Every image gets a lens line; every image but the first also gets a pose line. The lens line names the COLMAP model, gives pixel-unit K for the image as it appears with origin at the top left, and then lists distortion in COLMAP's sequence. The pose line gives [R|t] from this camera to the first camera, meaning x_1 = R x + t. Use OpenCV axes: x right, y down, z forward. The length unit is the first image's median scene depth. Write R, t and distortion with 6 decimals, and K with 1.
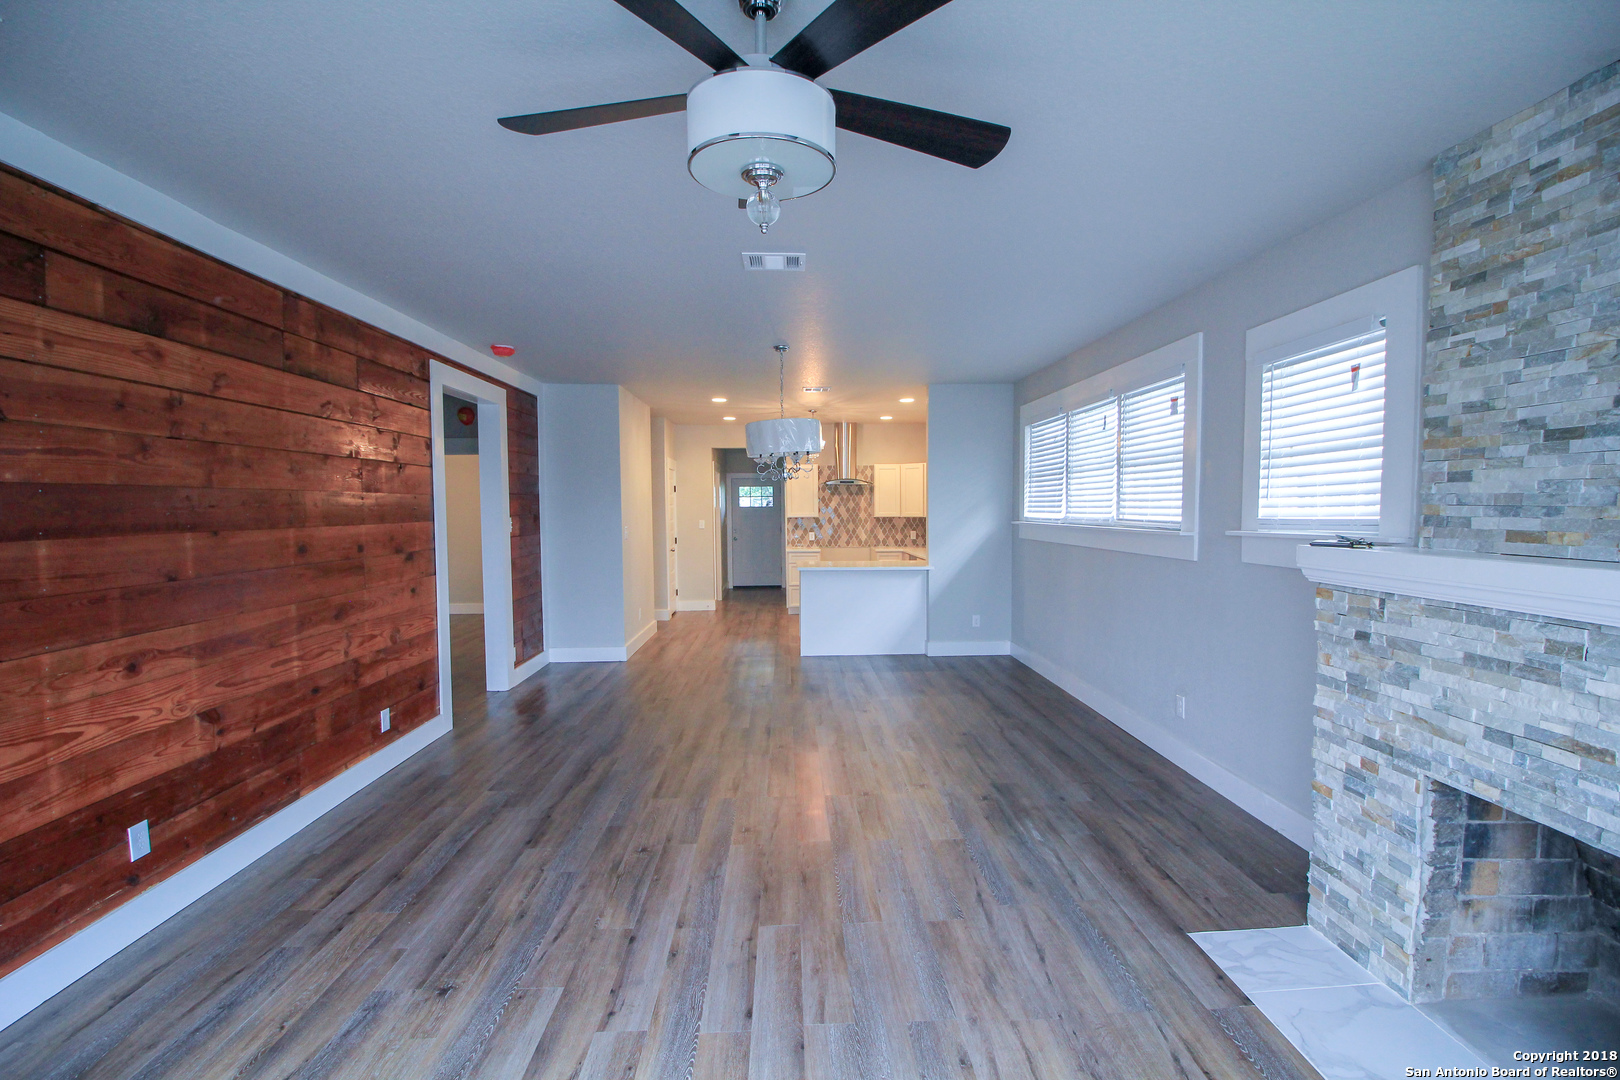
lens RADIAL K [[747.7, 0, 820.6], [0, 747.7, 548.0], [0, 0, 1]] dist [-0.009046, -0.008384]
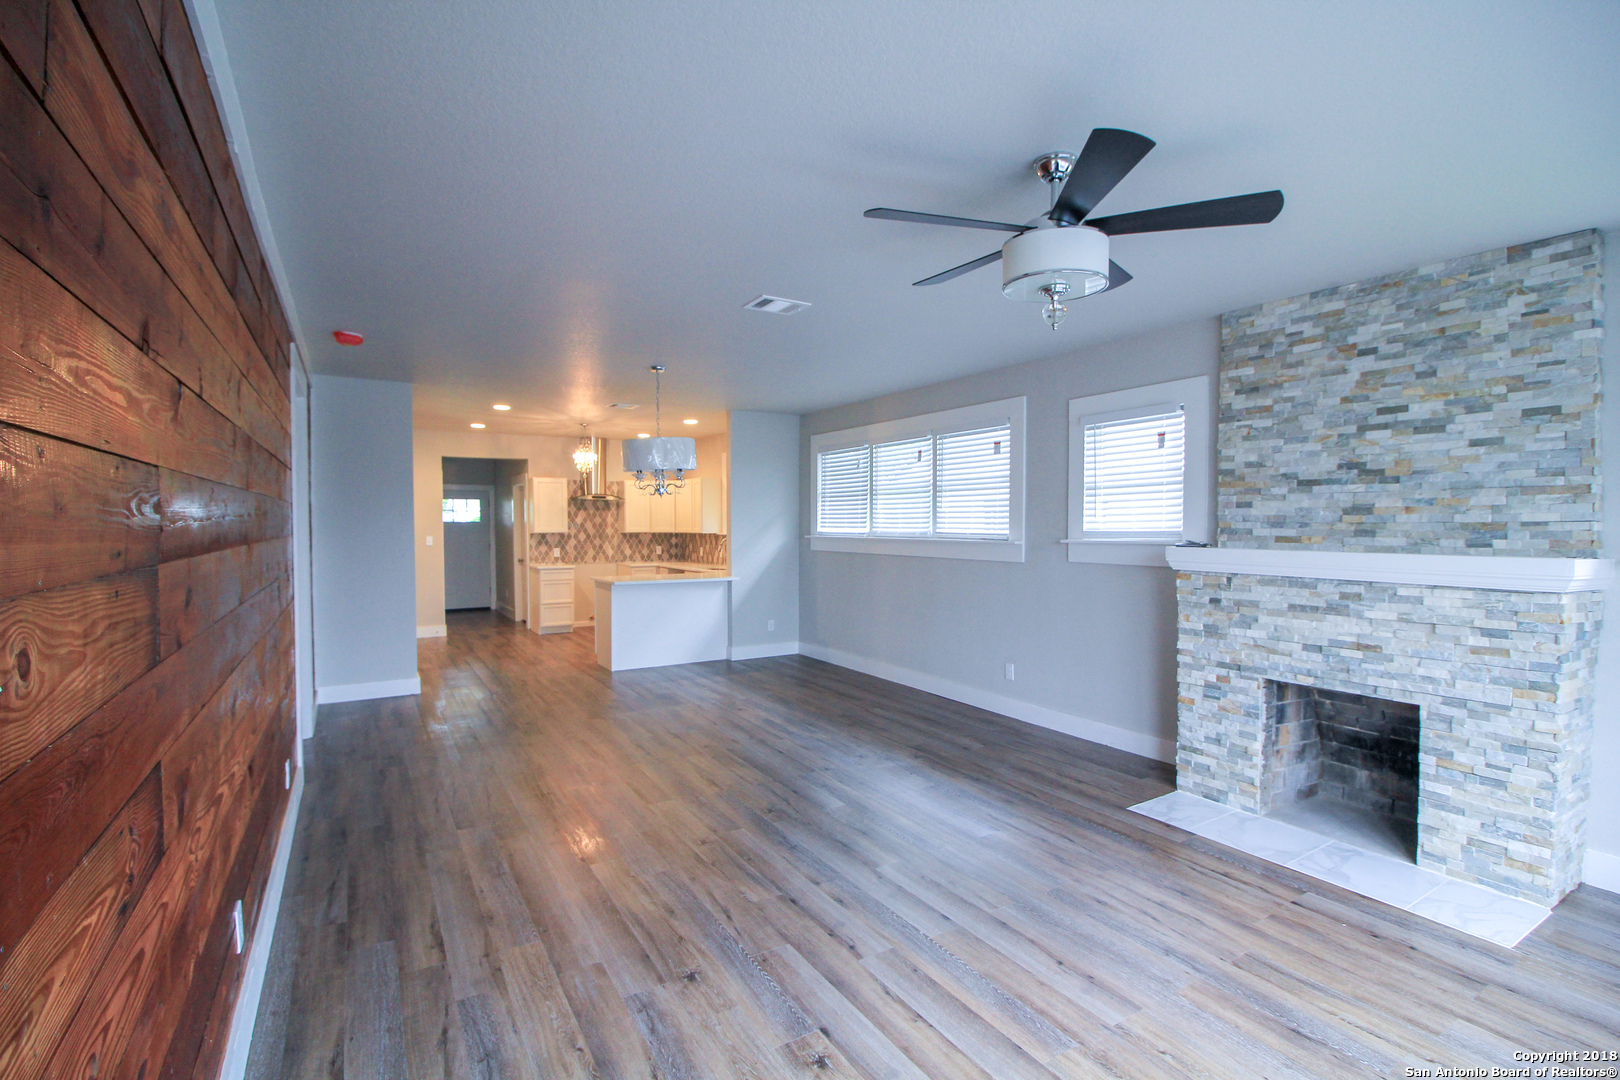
lens RADIAL K [[747.7, 0, 812.3], [0, 747.7, 545.5], [0, 0, 1]] dist [-0.009046, -0.008384]
pose [[0.877649, -0.007524, 0.479245, -0.658816], [0.020433, 0.999555, -0.021727, 0.010658], [-0.478868, 0.028861, 0.877412, -0.017778]]
